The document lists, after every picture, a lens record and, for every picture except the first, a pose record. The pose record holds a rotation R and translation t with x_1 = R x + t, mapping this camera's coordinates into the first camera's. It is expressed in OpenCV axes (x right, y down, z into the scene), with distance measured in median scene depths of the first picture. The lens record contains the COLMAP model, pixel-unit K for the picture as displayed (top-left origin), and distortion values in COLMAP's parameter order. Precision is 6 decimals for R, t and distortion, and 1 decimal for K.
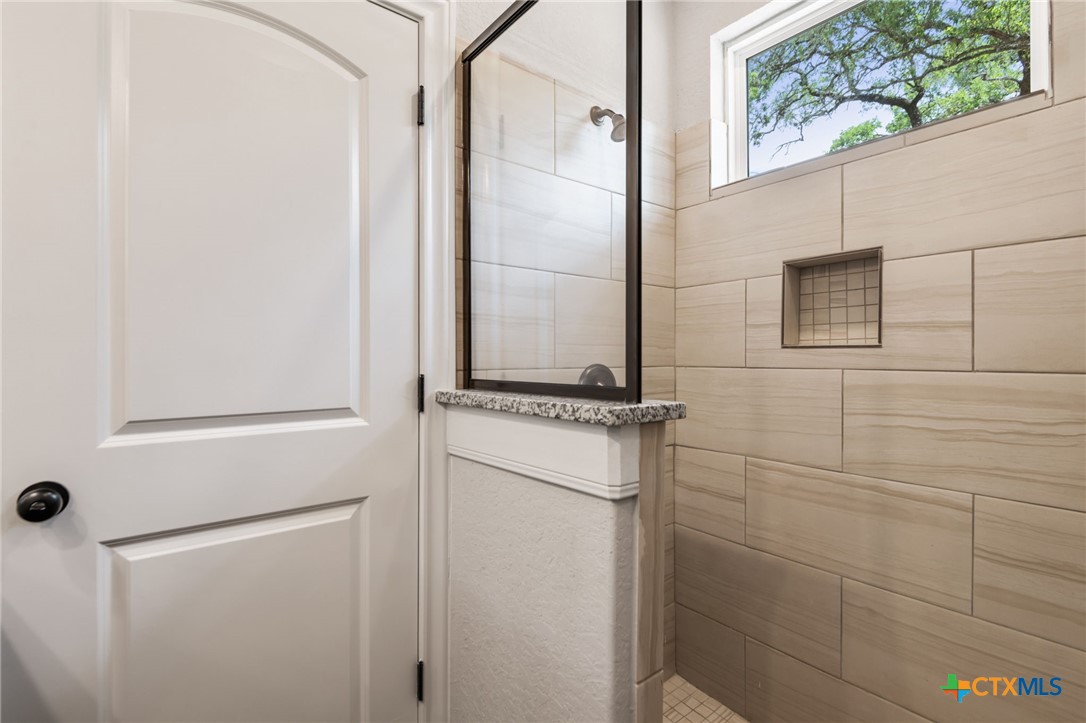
lens RADIAL K [[512.5, 0, 545.1], [0, 512.5, 362.9], [0, 0, 1]] dist [0.008151, -0.006641]
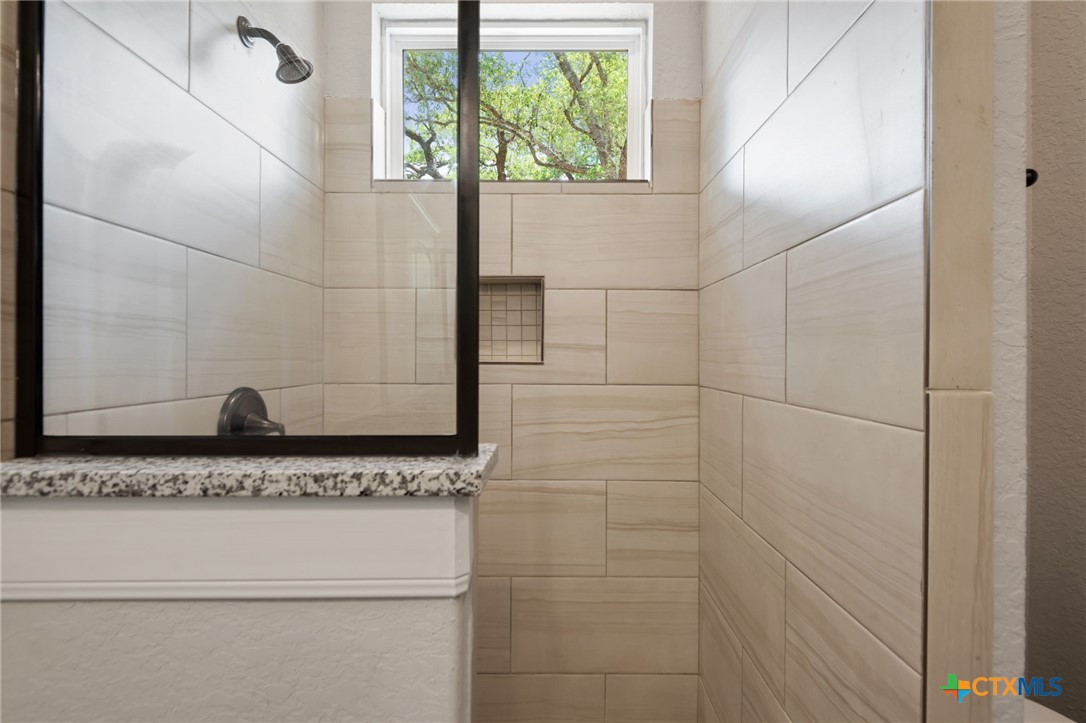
lens RADIAL K [[512.5, 0, 547.9], [0, 512.5, 359.1], [0, 0, 1]] dist [0.008151, -0.006641]
pose [[0.615203, -0.001872, 0.788367, -0.236744], [0.003084, 0.999995, -0.000032, -0.042757], [-0.788363, 0.002451, 0.615206, 0.299819]]
